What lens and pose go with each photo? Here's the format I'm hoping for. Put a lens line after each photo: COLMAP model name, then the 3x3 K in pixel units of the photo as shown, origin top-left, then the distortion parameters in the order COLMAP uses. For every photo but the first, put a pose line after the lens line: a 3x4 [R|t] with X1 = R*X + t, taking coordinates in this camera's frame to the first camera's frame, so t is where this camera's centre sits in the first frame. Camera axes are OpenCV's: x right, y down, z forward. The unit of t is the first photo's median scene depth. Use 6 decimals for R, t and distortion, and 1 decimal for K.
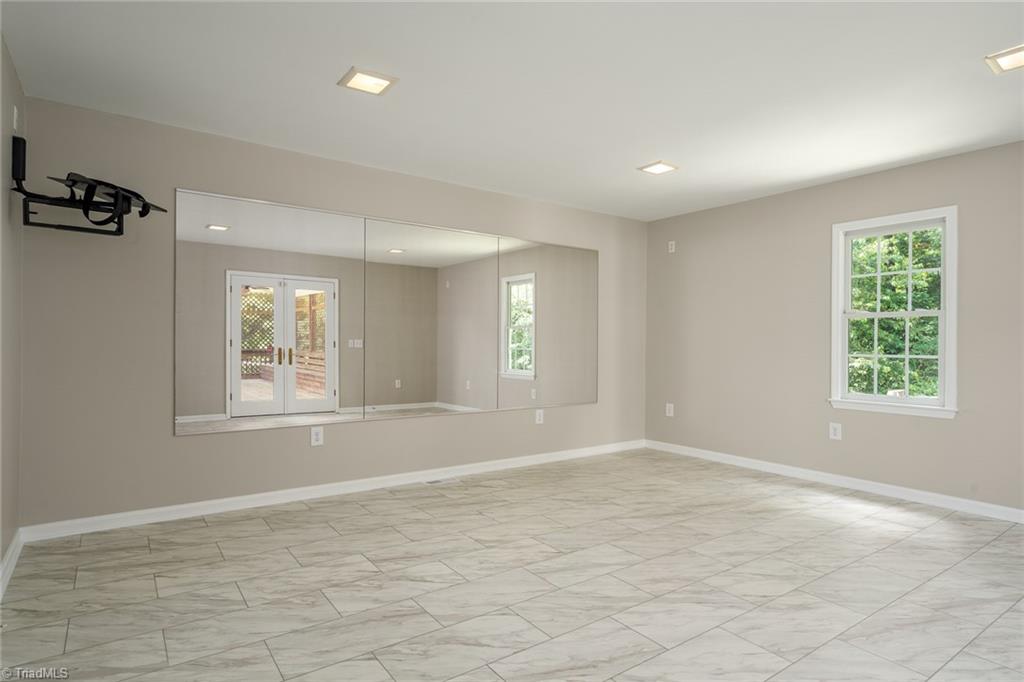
lens RADIAL K [[551.9, 0, 509.0], [0, 551.9, 342.1], [0, 0, 1]] dist [-0.001603, -0.002230]
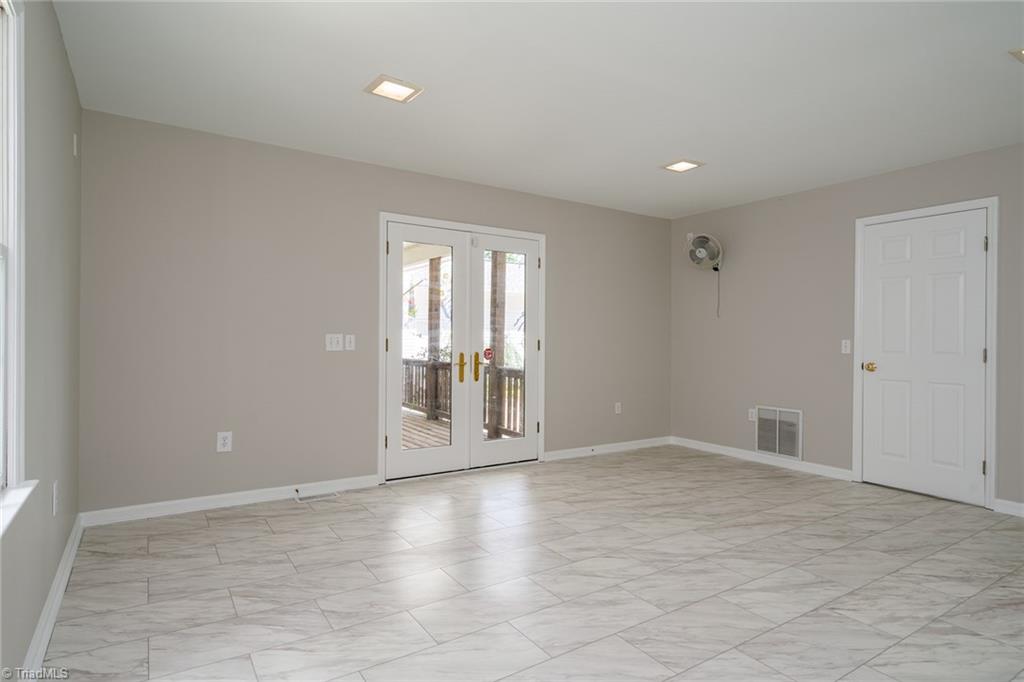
lens RADIAL K [[551.9, 0, 511.3], [0, 551.9, 341.0], [0, 0, 1]] dist [-0.001603, -0.002230]
pose [[-0.999198, -0.011838, 0.038248, 0.584141], [-0.011760, 0.999928, 0.002253, 0.005456], [-0.038272, 0.001802, -0.999266, 2.019622]]
